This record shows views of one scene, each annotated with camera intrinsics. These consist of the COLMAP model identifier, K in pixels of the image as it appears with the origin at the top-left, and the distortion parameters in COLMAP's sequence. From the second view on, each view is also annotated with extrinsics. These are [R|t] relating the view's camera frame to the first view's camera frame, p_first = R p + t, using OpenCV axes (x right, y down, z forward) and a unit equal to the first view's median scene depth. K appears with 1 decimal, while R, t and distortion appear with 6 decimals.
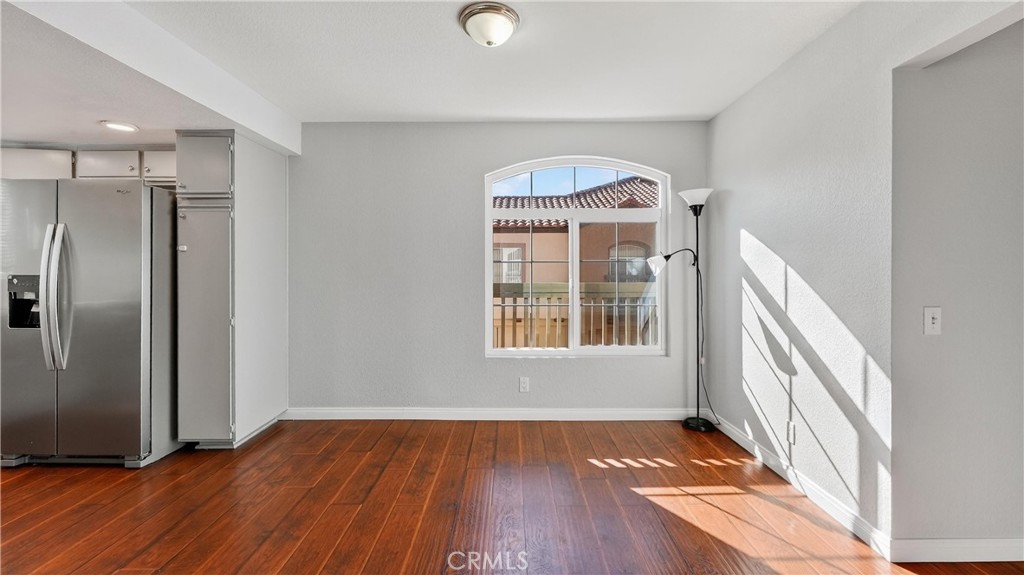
lens RADIAL K [[422.8, 0, 515.7], [0, 422.8, 266.8], [0, 0, 1]] dist [0.018168, 0.000013]
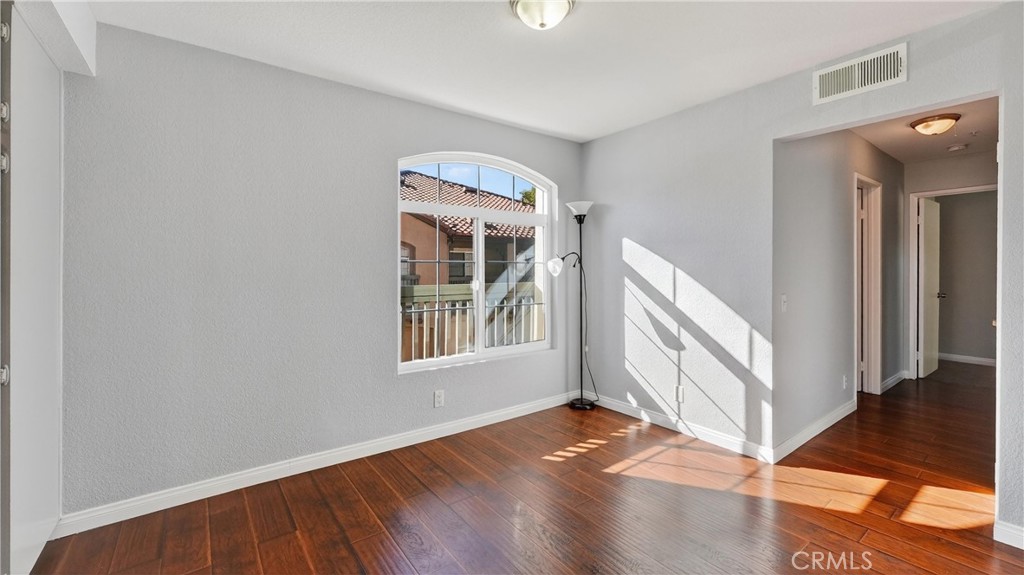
lens RADIAL K [[422.8, 0, 515.7], [0, 422.8, 266.8], [0, 0, 1]] dist [0.018168, 0.000013]
pose [[0.804106, 0.002276, 0.594481, -0.468110], [-0.002442, 0.999997, -0.000526, -0.003098], [-0.594480, -0.001029, 0.804109, 0.211832]]
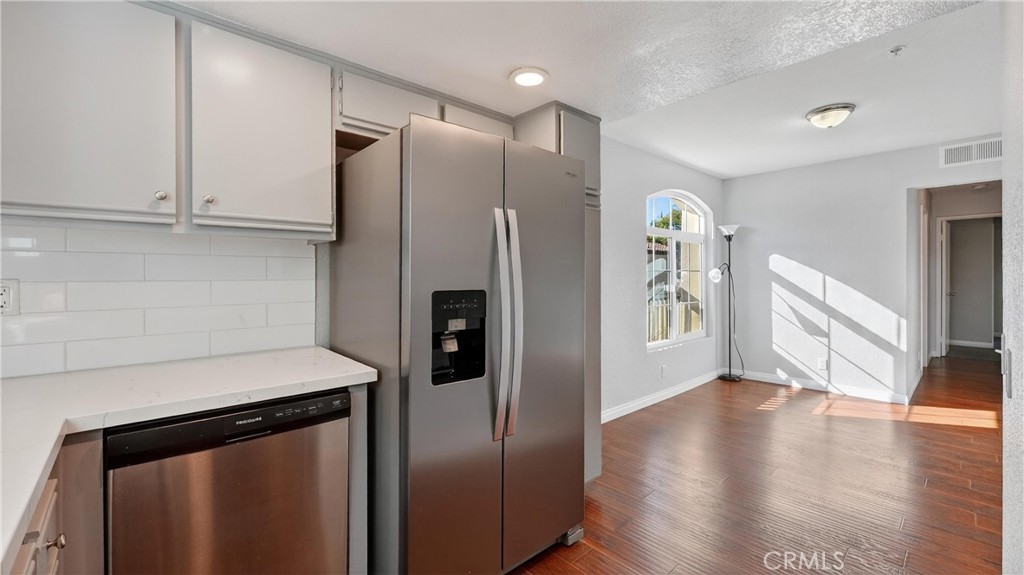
lens RADIAL K [[417.4, 0, 477.8], [0, 417.4, 268.1], [0, 0, 1]] dist [-0.002828, -0.000657]
pose [[0.773316, 0.001037, 0.634020, -1.448617], [-0.000002, 0.999999, -0.001632, -0.028163], [-0.634021, 0.001261, 0.773315, 0.489405]]
